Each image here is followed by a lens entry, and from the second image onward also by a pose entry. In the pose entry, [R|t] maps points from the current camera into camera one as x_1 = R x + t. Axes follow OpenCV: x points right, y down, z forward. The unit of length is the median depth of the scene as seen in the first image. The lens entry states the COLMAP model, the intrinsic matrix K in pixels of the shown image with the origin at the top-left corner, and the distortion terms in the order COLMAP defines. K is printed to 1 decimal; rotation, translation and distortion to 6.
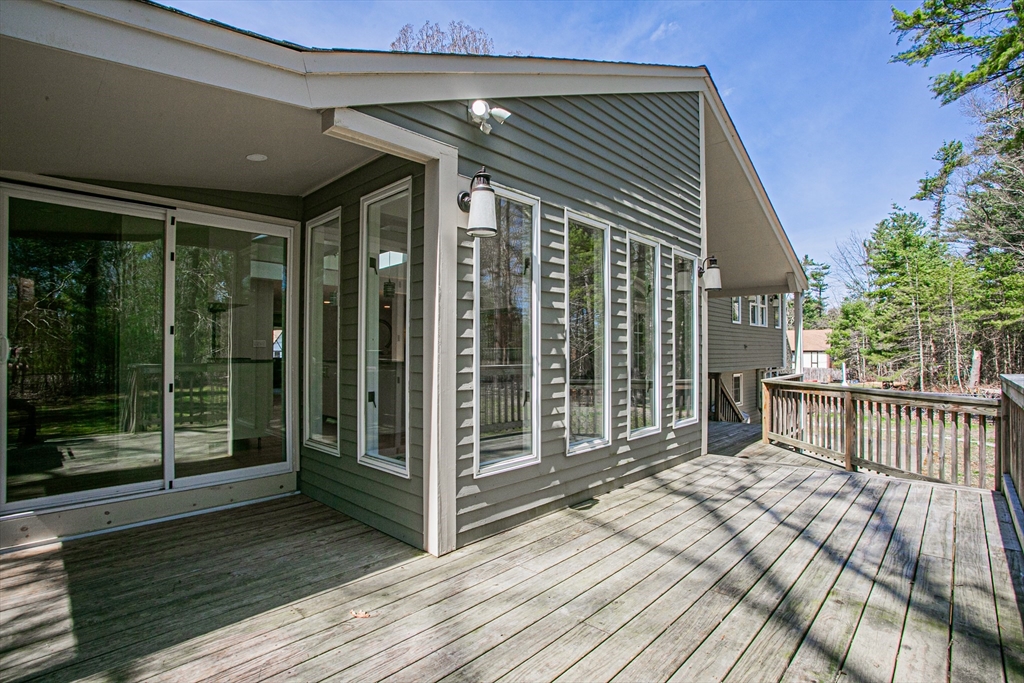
lens RADIAL K [[496.1, 0, 489.4], [0, 496.1, 343.8], [0, 0, 1]] dist [-0.042115, 0.000063]
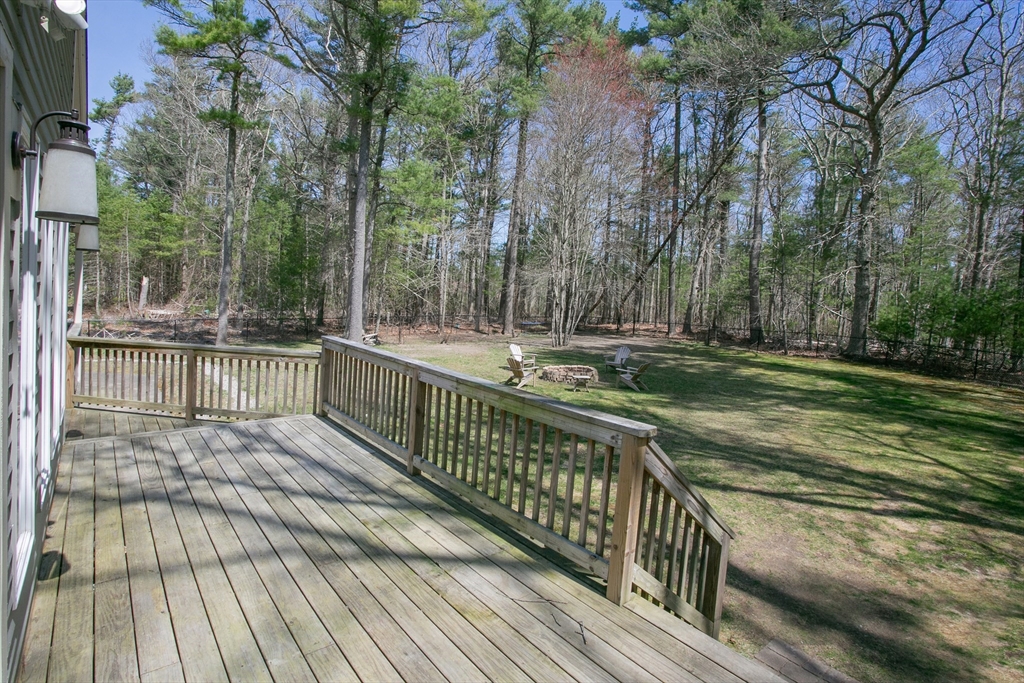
lens RADIAL K [[496.1, 0, 489.4], [0, 496.1, 343.8], [0, 0, 1]] dist [-0.042115, 0.000063]
pose [[0.126320, -0.105383, 0.986376, -0.463190], [-0.064359, 0.991376, 0.114159, -0.149147], [-0.989900, -0.077903, 0.118448, 0.358820]]
